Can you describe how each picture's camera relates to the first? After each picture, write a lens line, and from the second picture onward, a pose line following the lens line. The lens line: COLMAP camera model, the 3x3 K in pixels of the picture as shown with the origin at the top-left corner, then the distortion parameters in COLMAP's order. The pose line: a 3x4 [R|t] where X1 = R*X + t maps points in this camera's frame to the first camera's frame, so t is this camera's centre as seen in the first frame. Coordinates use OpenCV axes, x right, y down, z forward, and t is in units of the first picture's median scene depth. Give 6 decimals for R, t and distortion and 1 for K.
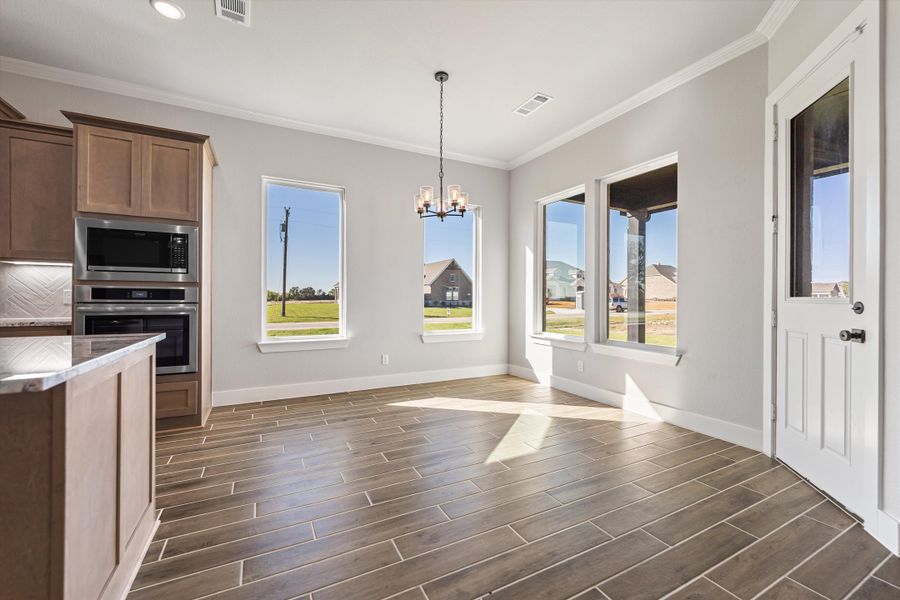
lens RADIAL K [[367.1, 0, 450.0], [0, 367.1, 300.0], [0, 0, 1]] dist [0.000136, -0.000105]
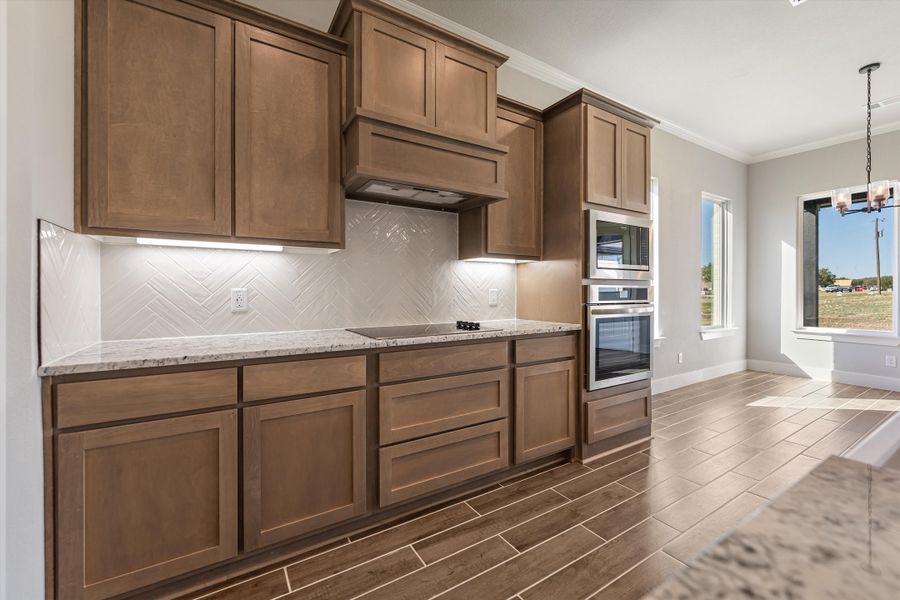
lens RADIAL K [[371.1, 0, 450.5], [0, 371.1, 290.7], [0, 0, 1]] dist [0.000084, -0.000087]
pose [[0.996742, -0.005254, 0.080483, -1.285144], [0.005436, 0.999983, -0.002045, -0.023288], [-0.080470, 0.002476, 0.996754, 0.116561]]
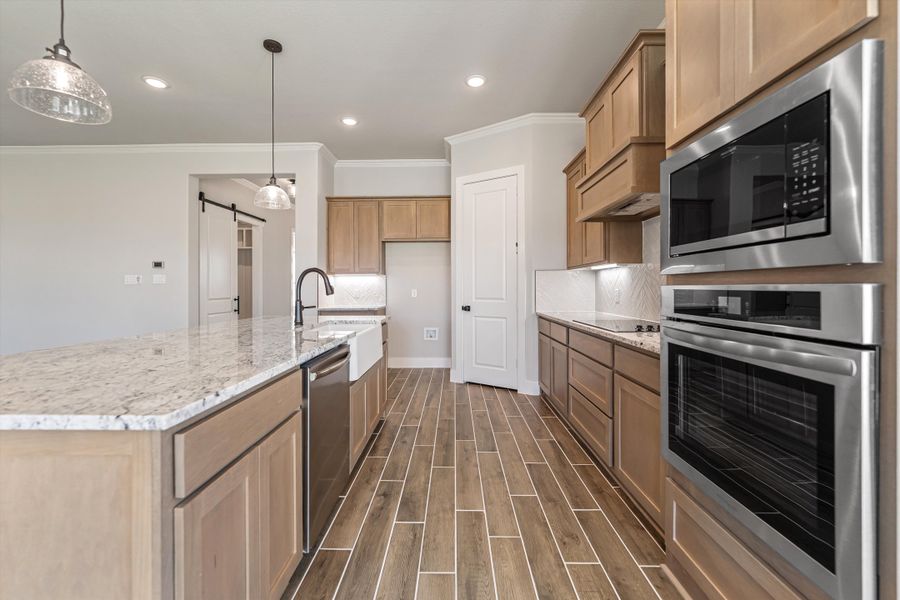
lens RADIAL K [[371.1, 0, 450.5], [0, 371.1, 290.7], [0, 0, 1]] dist [0.000084, -0.000087]
pose [[-0.471674, 0.000634, -0.881773, -0.340095], [-0.005355, 0.999979, 0.003583, -0.029396], [0.881757, 0.006412, -0.471661, 0.884141]]
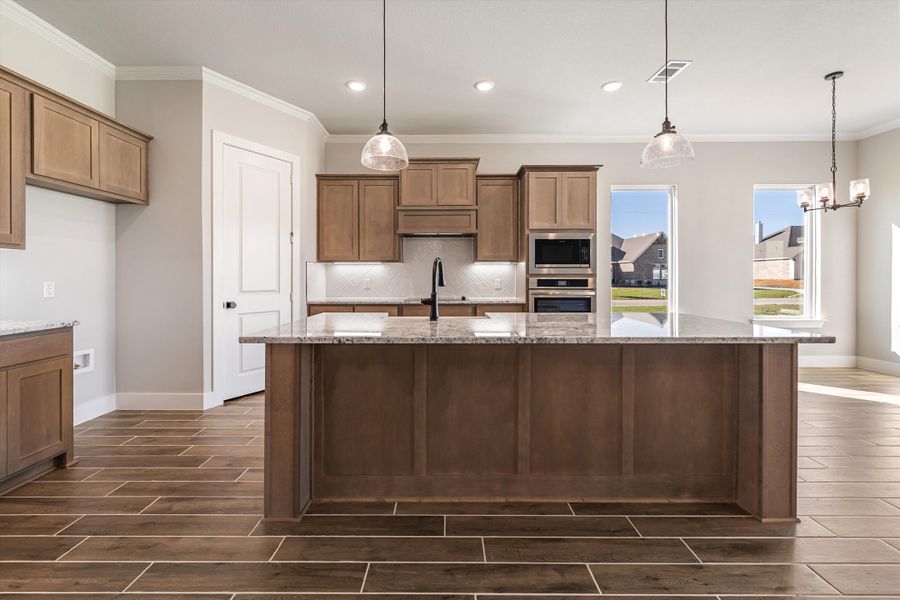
lens RADIAL K [[376.9, 0, 446.6], [0, 376.9, 278.9], [0, 0, 1]] dist [-0.000137, -0.000125]
pose [[0.886405, -0.002855, -0.462902, -0.538051], [0.003147, 0.999995, -0.000142, -0.032052], [0.462900, -0.001331, 0.886409, -0.496831]]
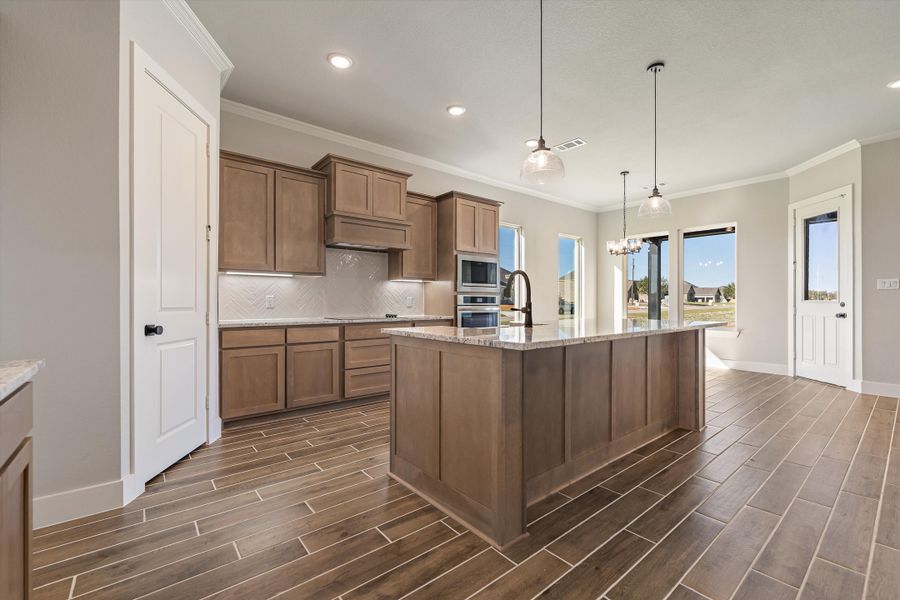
lens RADIAL K [[384.0, 0, 452.5], [0, 384.0, 303.5], [0, 0, 1]] dist [0.000412, -0.000006]
pose [[0.977296, -0.005386, 0.211809, -1.269542], [0.005531, 0.999985, -0.000093, -0.000904], [-0.211806, 0.001262, 0.977311, -0.625450]]
